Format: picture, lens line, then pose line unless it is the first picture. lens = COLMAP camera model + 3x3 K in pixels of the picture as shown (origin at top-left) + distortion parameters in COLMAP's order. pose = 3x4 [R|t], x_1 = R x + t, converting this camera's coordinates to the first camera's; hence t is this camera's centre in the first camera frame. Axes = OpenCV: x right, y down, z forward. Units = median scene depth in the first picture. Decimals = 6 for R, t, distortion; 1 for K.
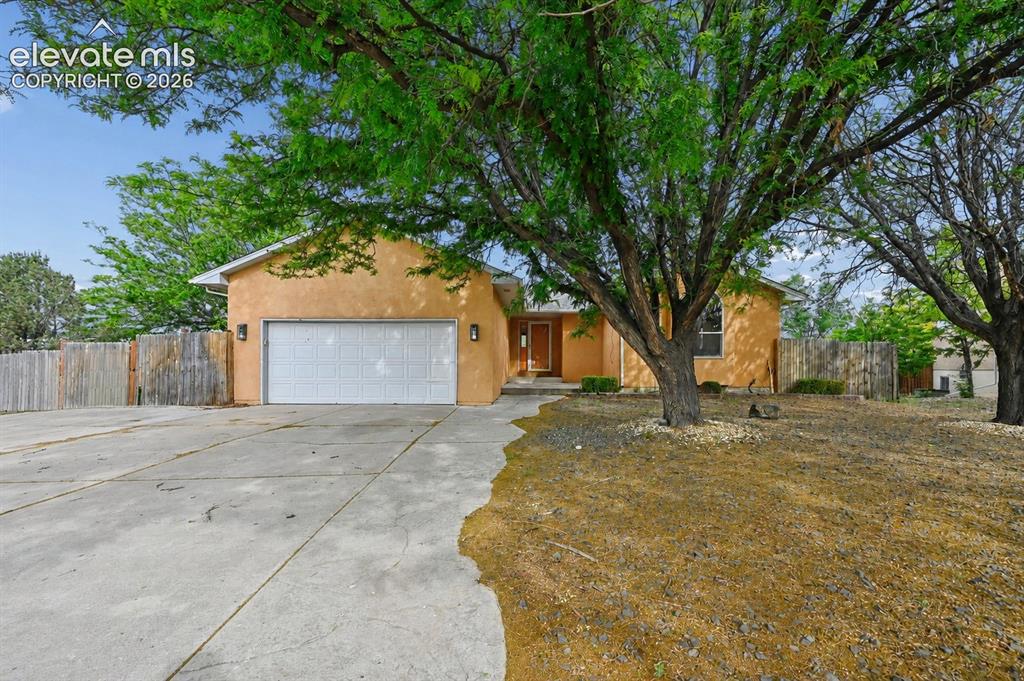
lens RADIAL K [[405.7, 0, 515.8], [0, 405.7, 338.9], [0, 0, 1]] dist [0.002085, 0.000318]
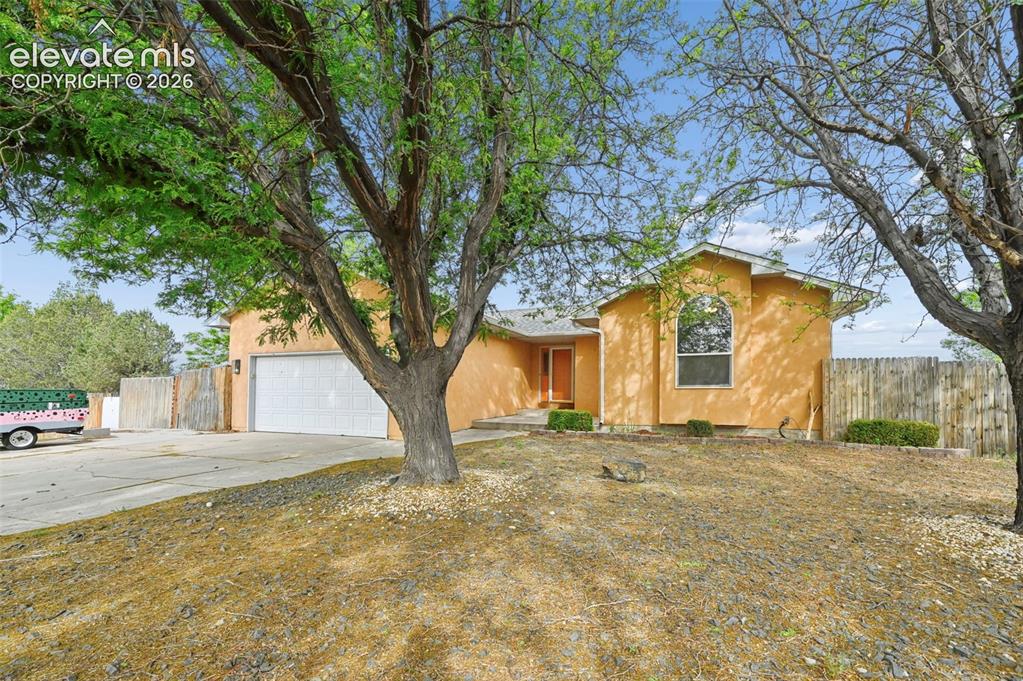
lens RADIAL K [[405.3, 0, 515.3], [0, 405.3, 338.9], [0, 0, 1]] dist [0.002085, 0.000318]
pose [[0.938303, -0.045106, -0.342861, 0.395900], [0.020135, 0.996901, -0.076048, 0.007088], [0.345229, 0.064453, 0.936303, 0.176641]]
